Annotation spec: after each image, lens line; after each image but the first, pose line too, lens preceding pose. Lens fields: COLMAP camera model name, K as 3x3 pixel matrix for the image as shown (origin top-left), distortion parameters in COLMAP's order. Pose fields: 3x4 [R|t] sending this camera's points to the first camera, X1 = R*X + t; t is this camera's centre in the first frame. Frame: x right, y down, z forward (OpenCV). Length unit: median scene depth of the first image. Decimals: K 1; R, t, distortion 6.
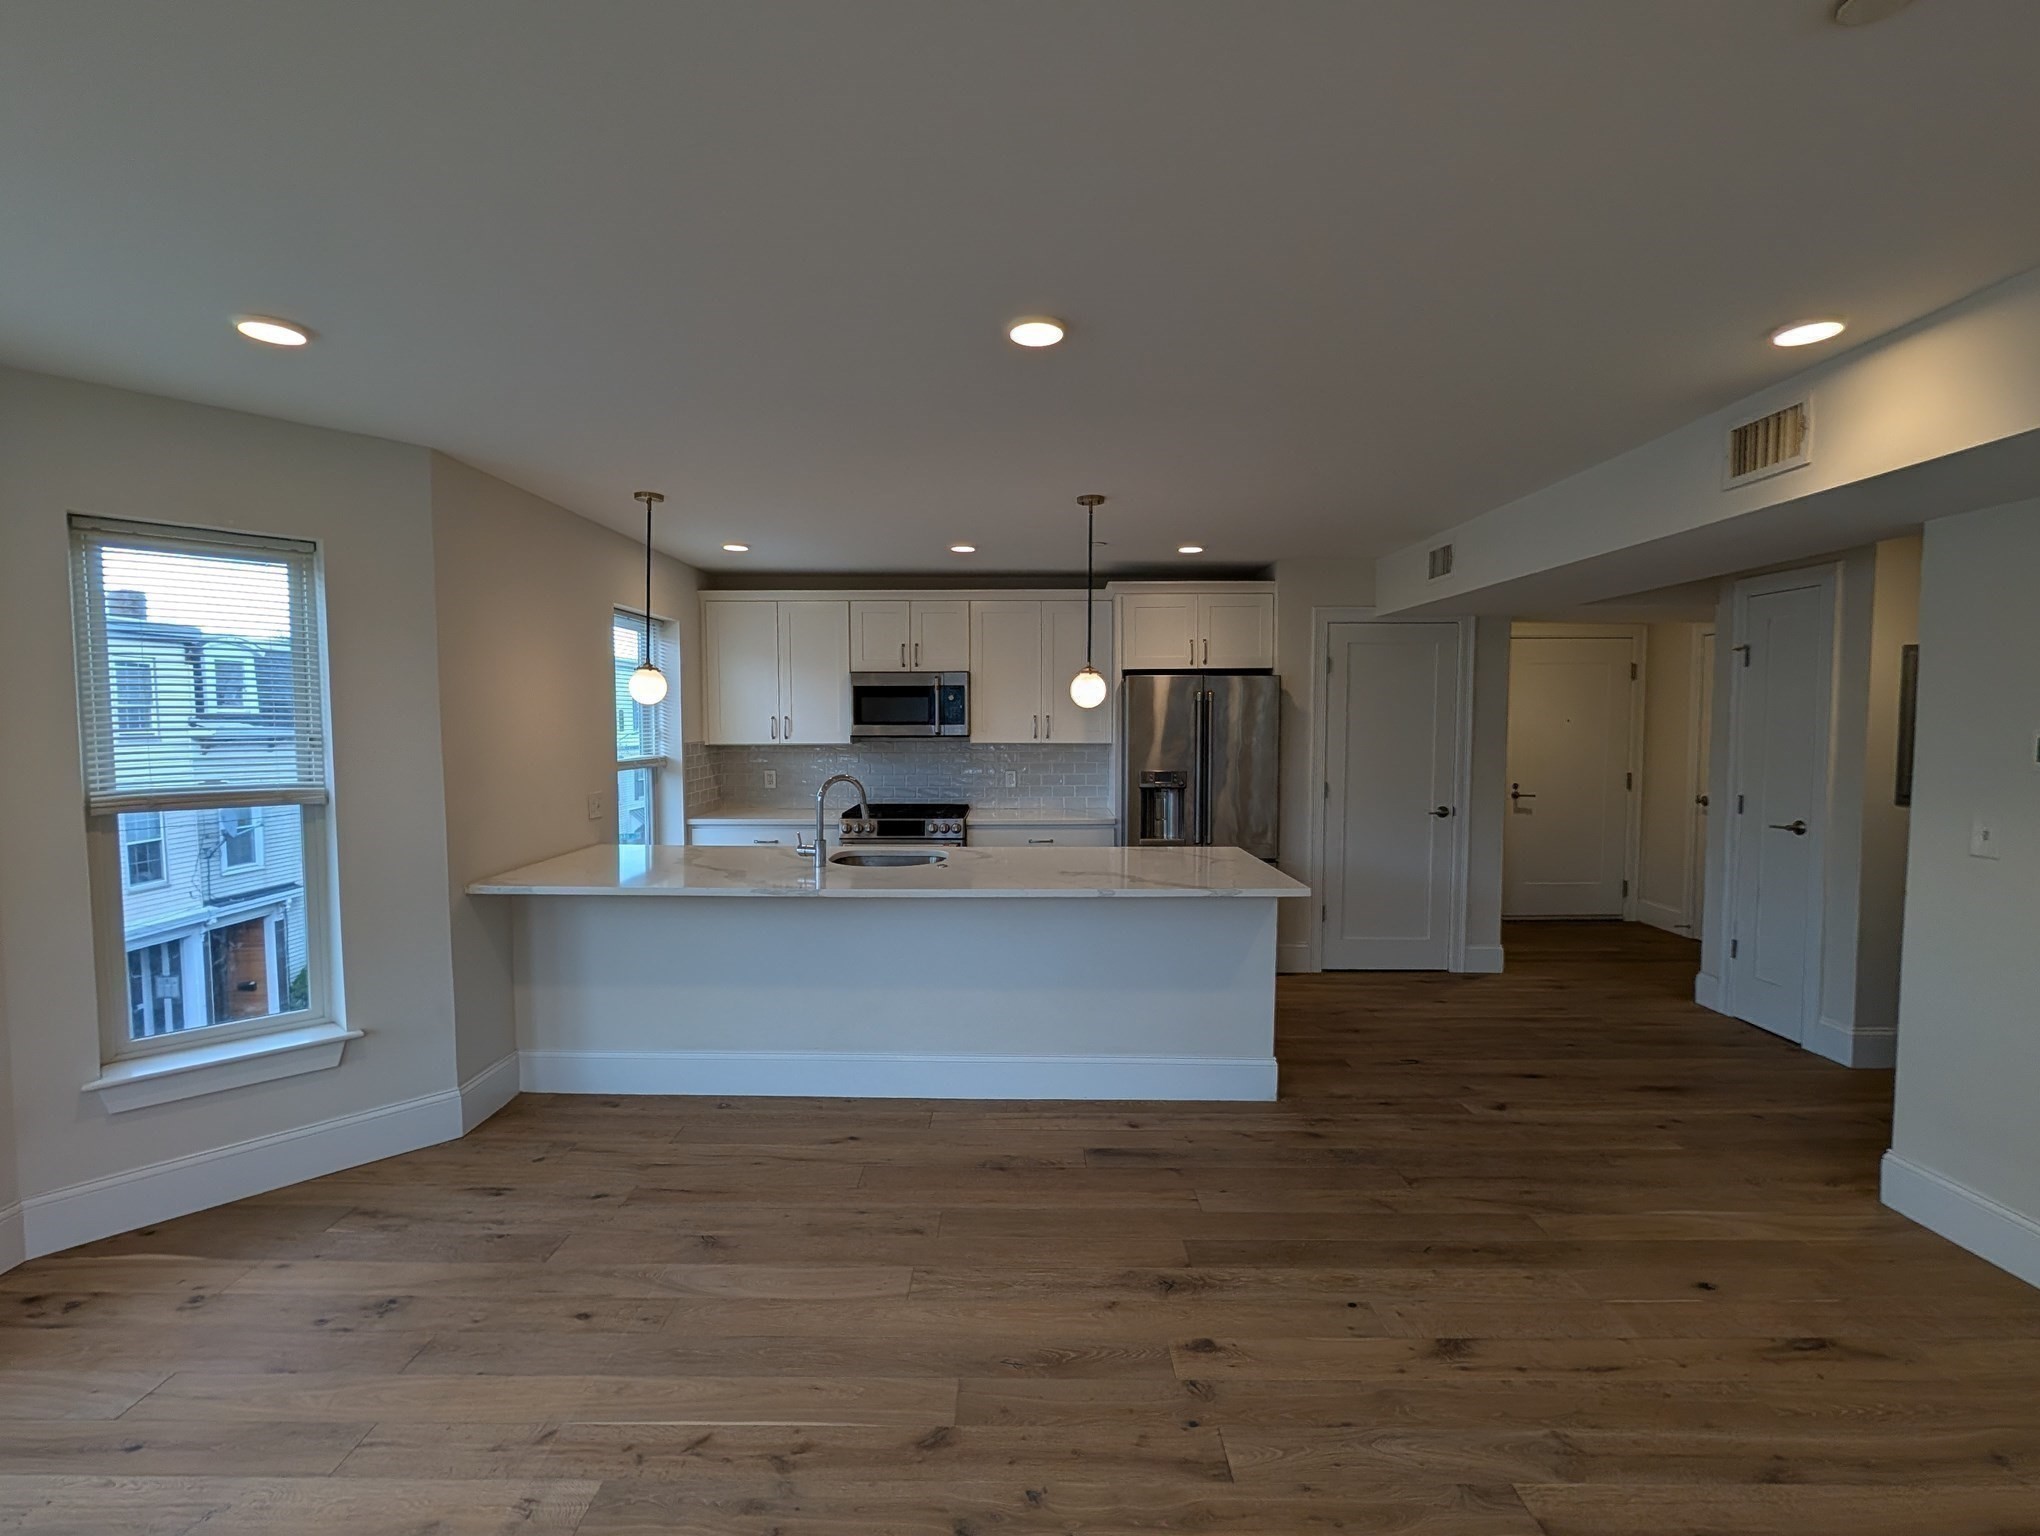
lens RADIAL K [[916.5, 0, 1023.5], [0, 916.5, 773.8], [0, 0, 1]] dist [0.000556, -0.000131]
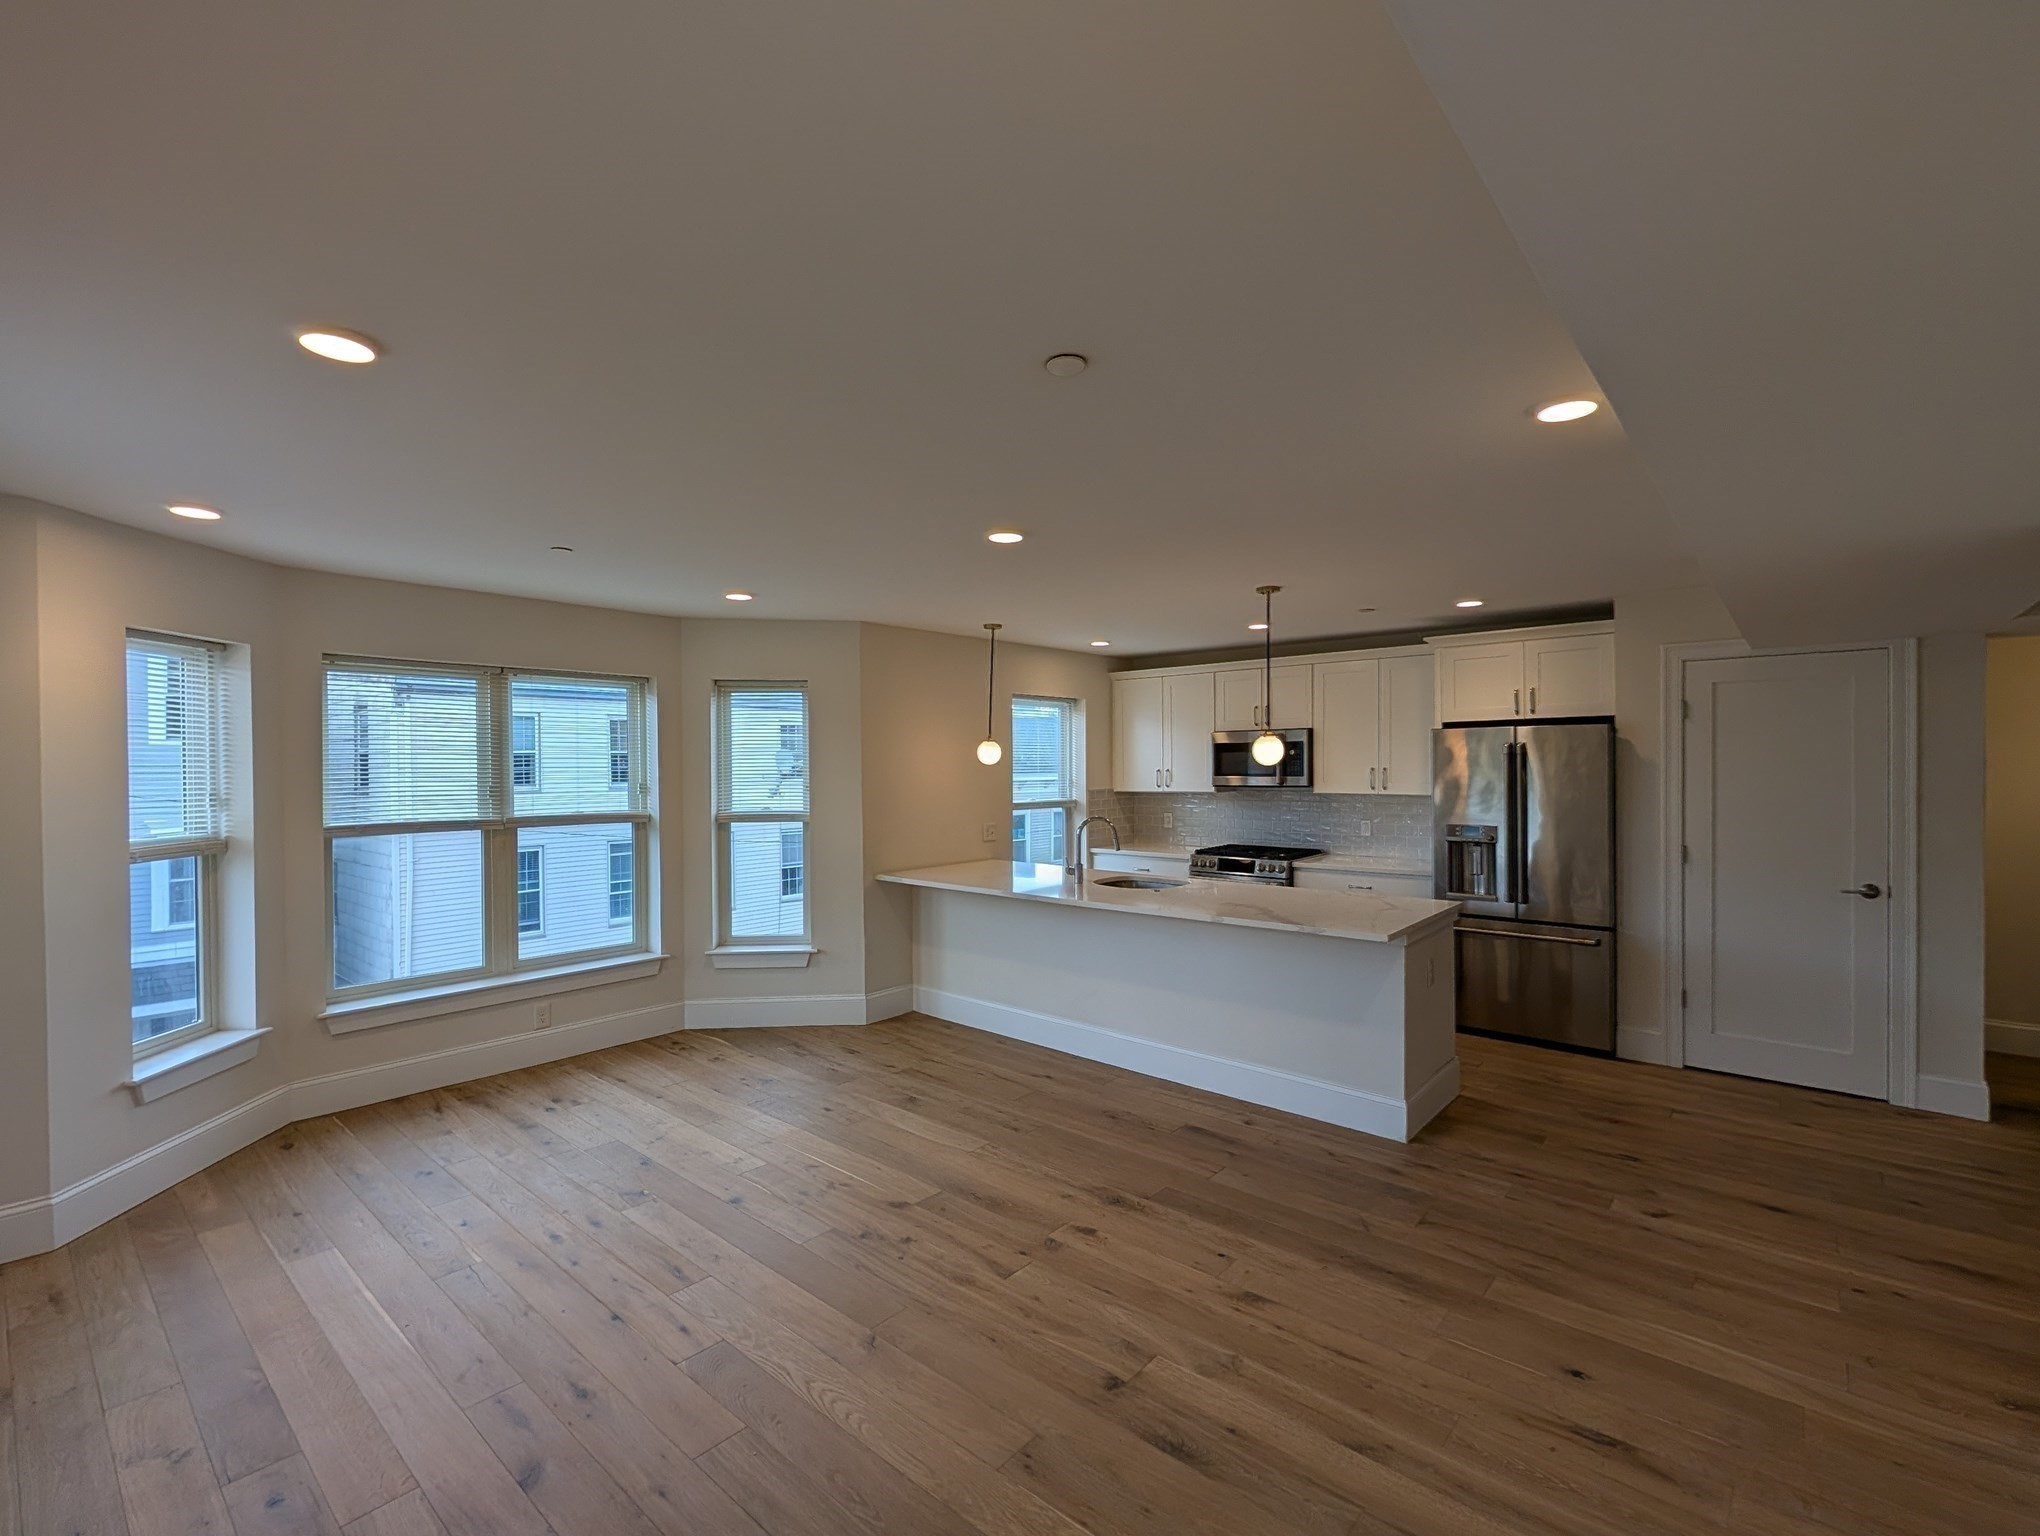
lens RADIAL K [[918.7, 0, 1017.6], [0, 918.7, 773.0], [0, 0, 1]] dist [0.000389, -0.000032]
pose [[0.753513, 0.000299, -0.657433, 0.608753], [-0.032571, 0.998789, -0.036876, -0.008669], [0.656626, 0.049200, 0.752610, -0.089558]]
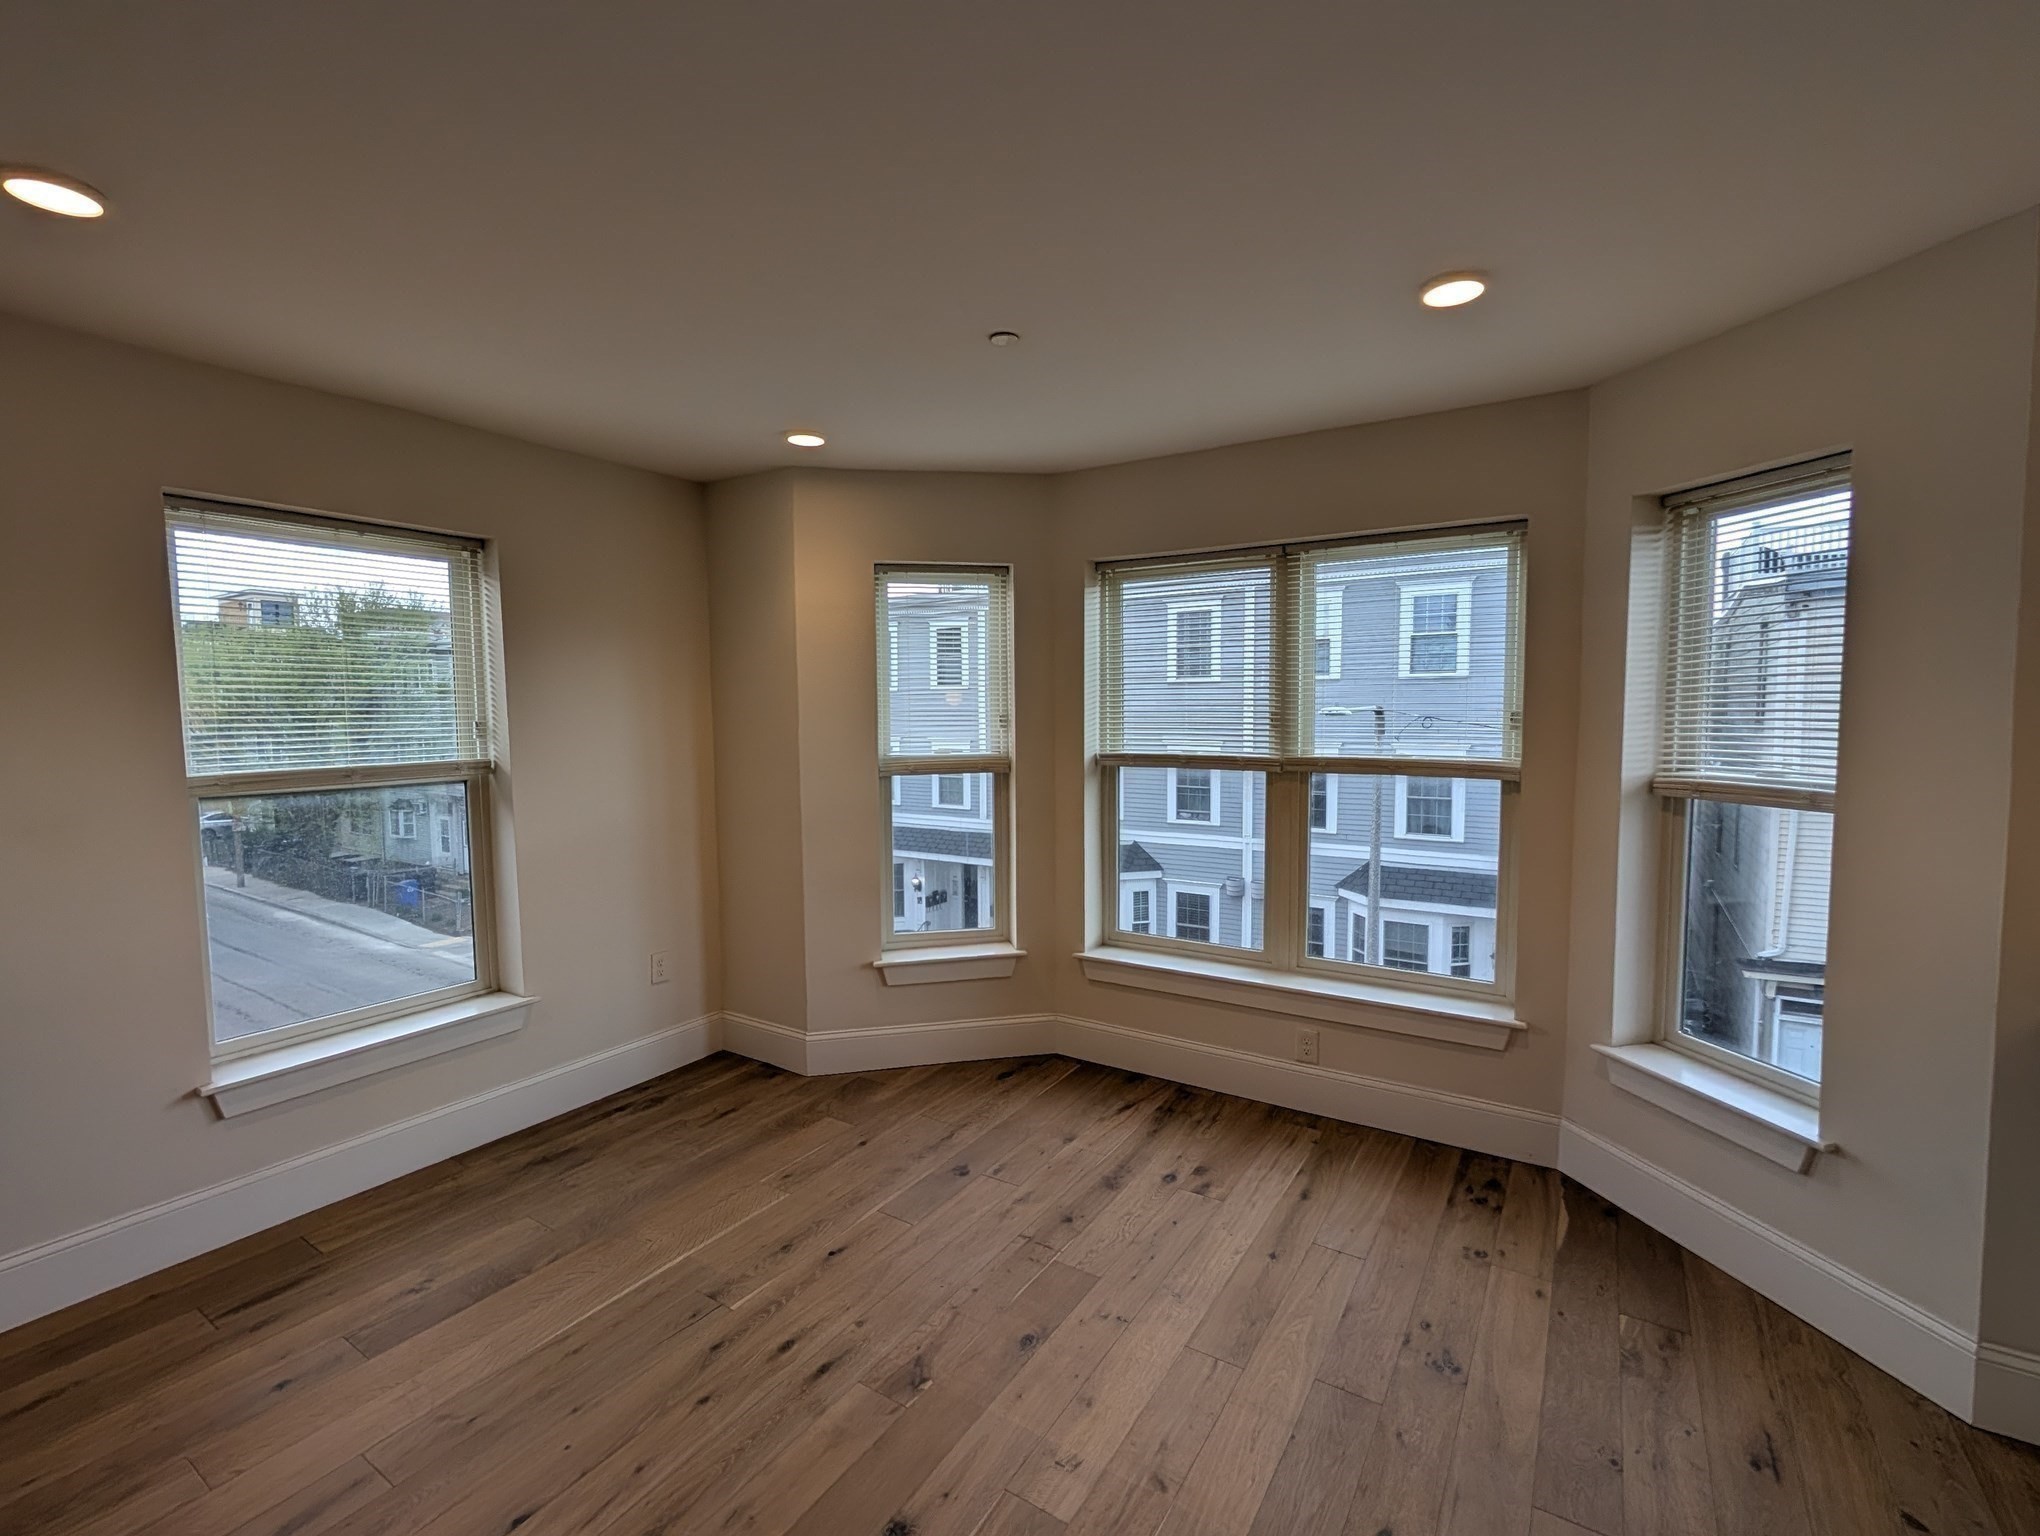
lens RADIAL K [[916.5, 0, 1023.5], [0, 916.5, 773.8], [0, 0, 1]] dist [0.000556, -0.000131]
pose [[-0.537257, 0.064711, -0.840933, 0.142940], [-0.044649, 0.993472, 0.104975, -0.037204], [0.842236, 0.093945, -0.530860, 0.669242]]
